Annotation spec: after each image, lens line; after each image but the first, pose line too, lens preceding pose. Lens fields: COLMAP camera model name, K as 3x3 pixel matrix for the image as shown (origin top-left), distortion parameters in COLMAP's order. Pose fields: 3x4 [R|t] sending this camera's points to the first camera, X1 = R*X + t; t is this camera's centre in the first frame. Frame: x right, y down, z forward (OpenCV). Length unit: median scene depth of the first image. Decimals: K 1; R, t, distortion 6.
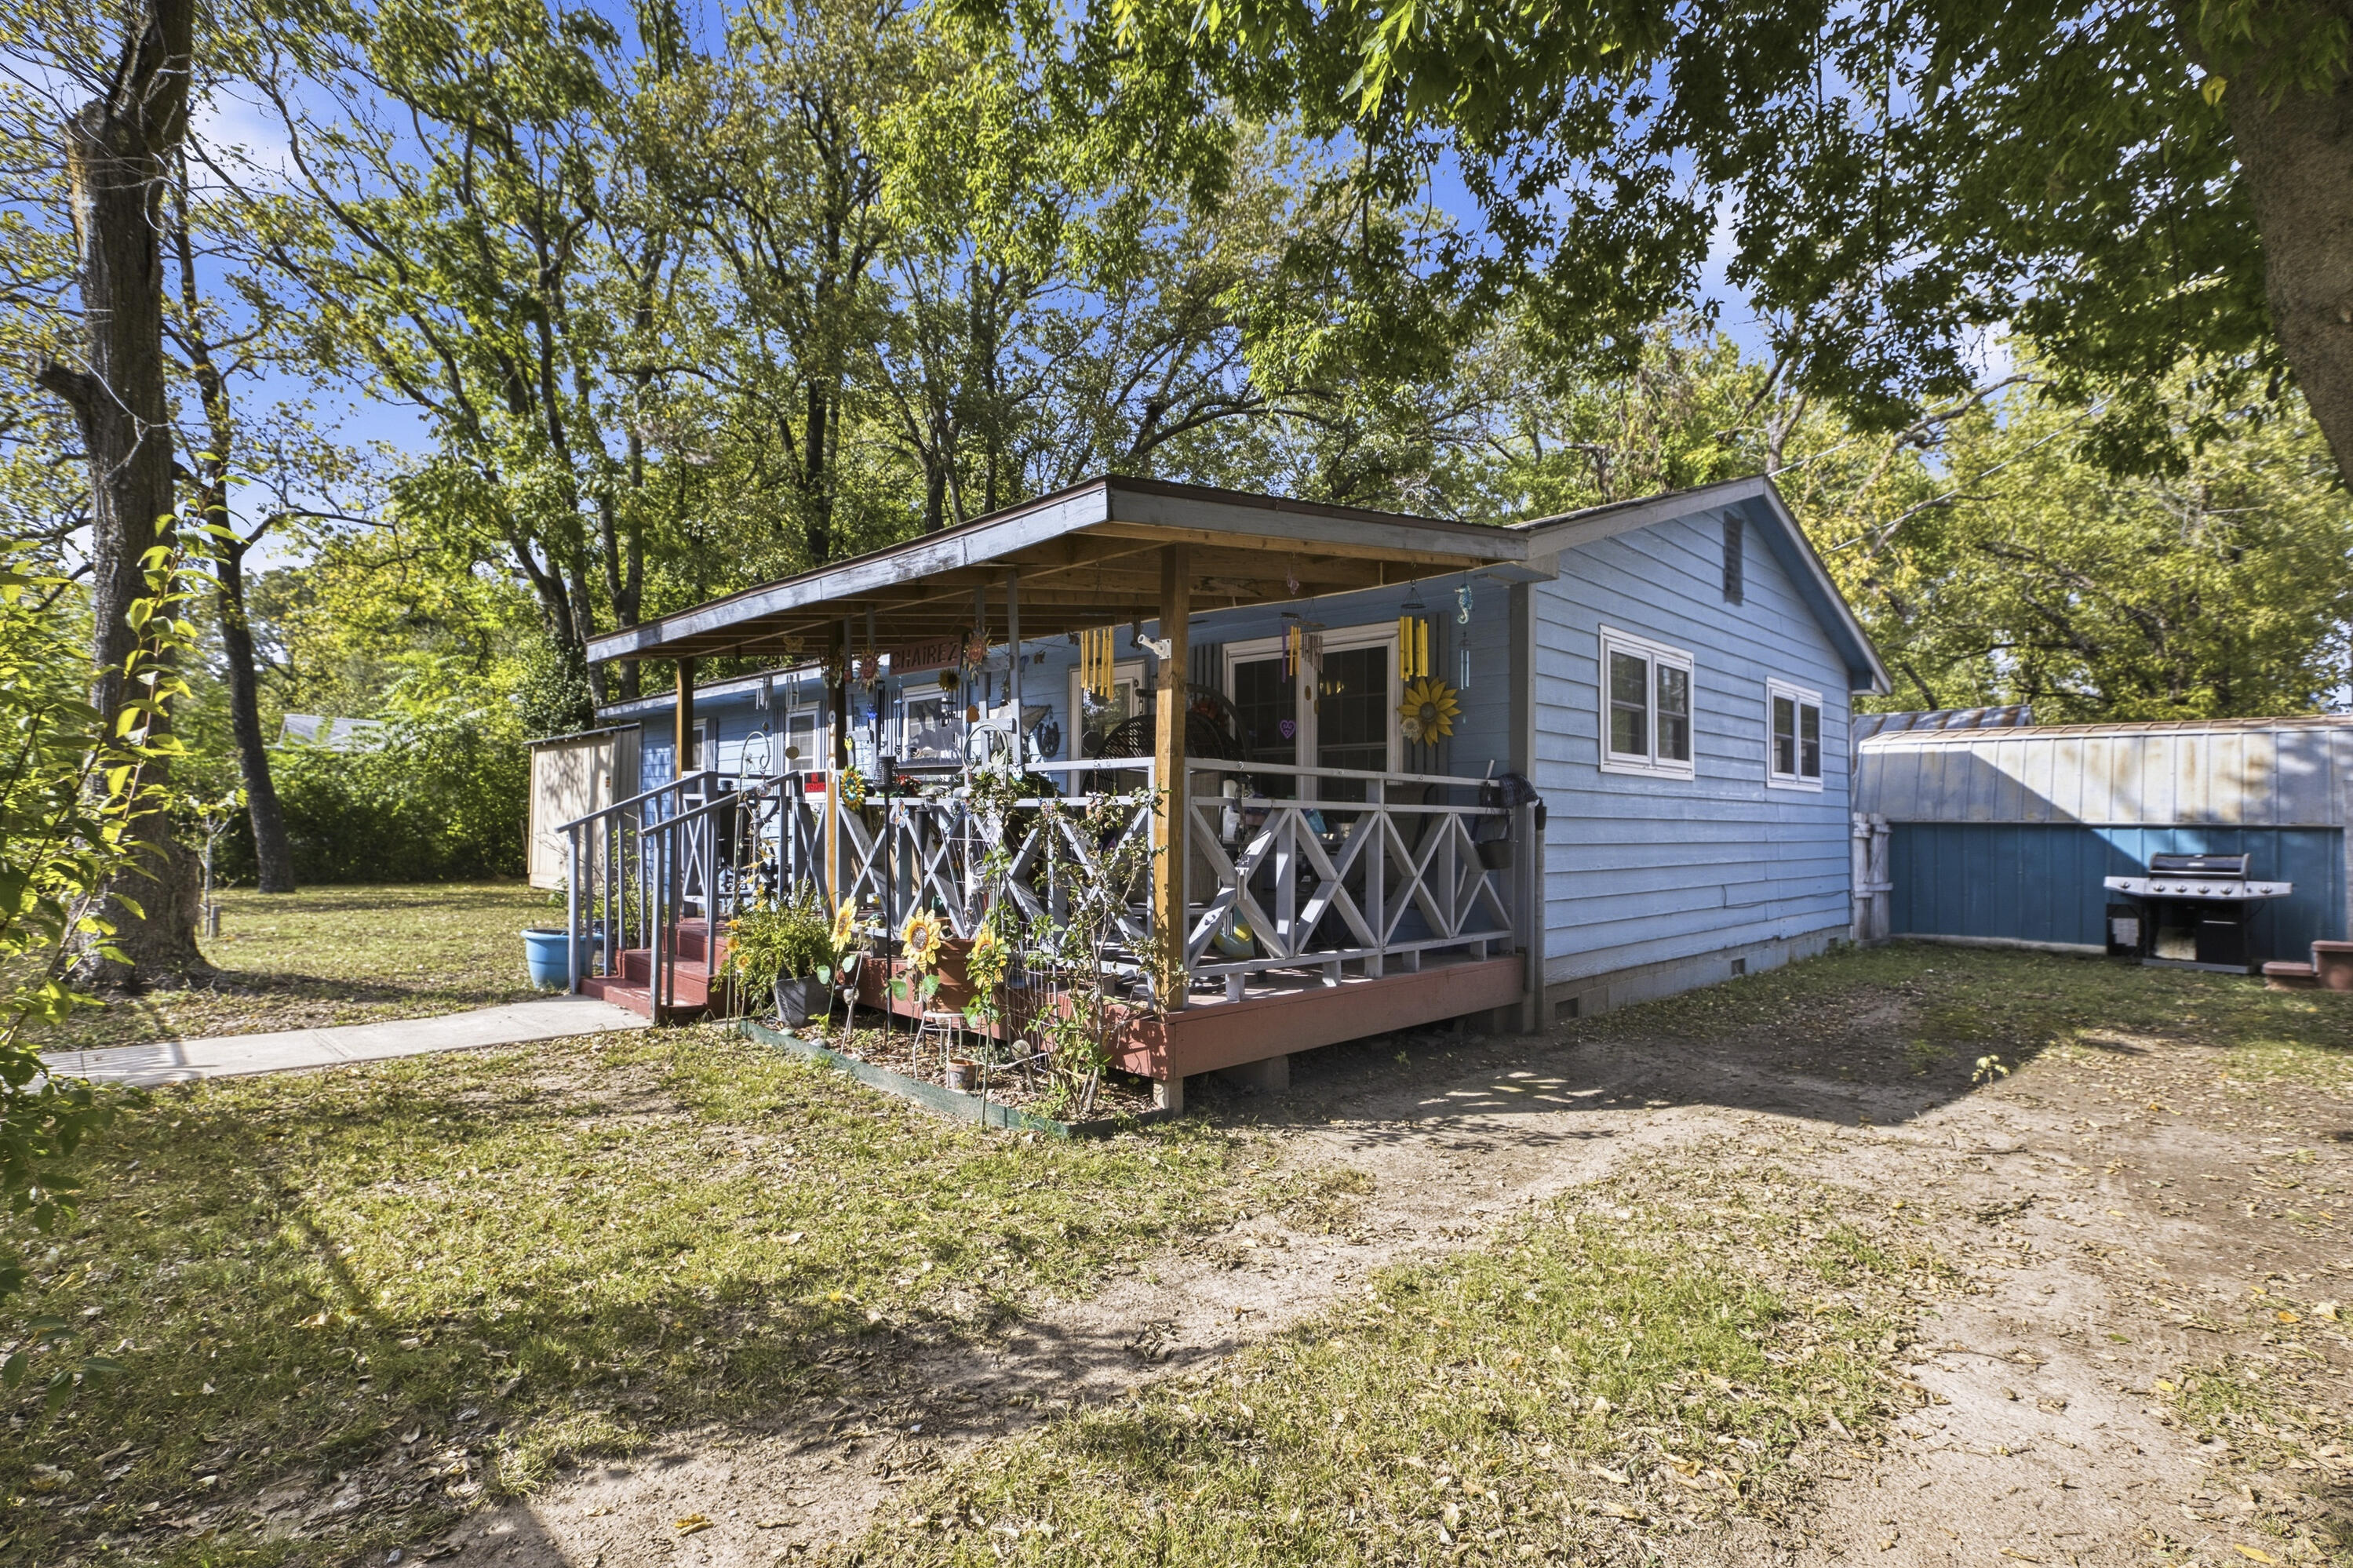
lens RADIAL K [[1083.4, 0, 1176.5], [0, 1083.4, 784.0], [0, 0, 1]] dist [-0.005988, -0.000078]
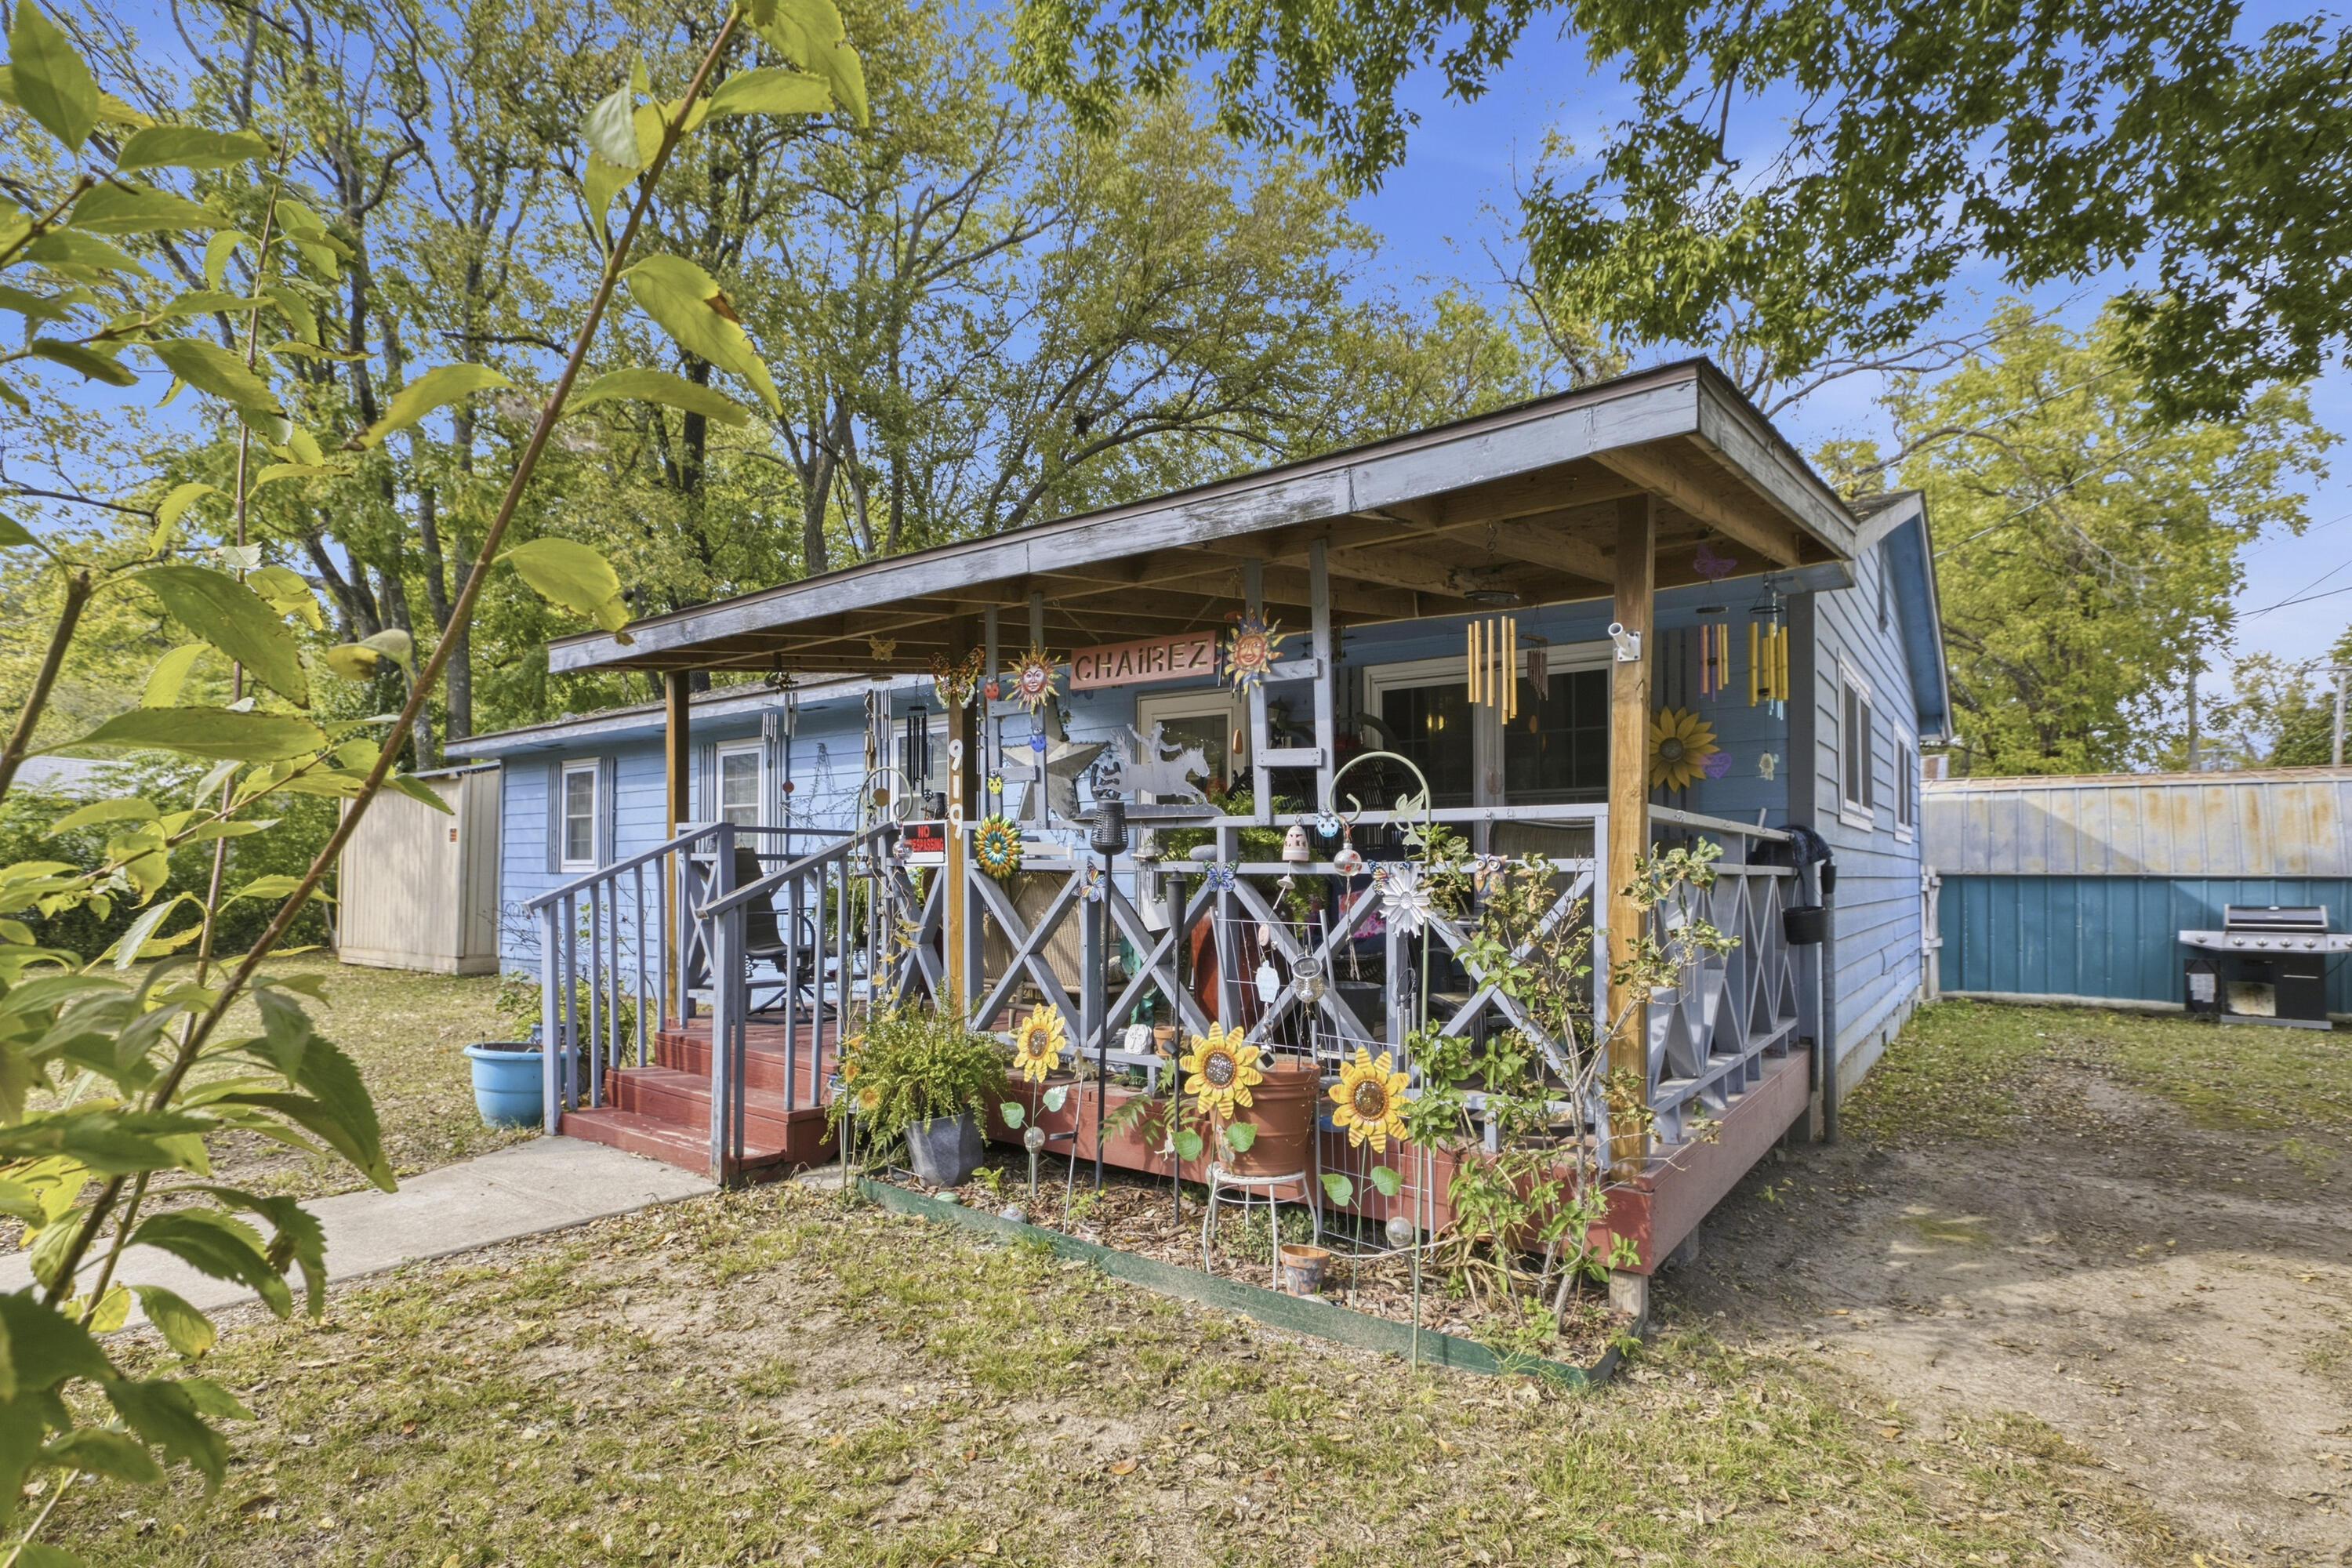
lens RADIAL K [[1114.2, 0, 1172.6], [0, 1114.2, 844.7], [0, 0, 1]] dist [-0.000965, -0.000671]
pose [[0.990522, -0.003712, 0.137303, -0.247848], [0.002379, 0.999948, 0.009868, -0.003736], [-0.137332, -0.009448, 0.990480, 0.212508]]
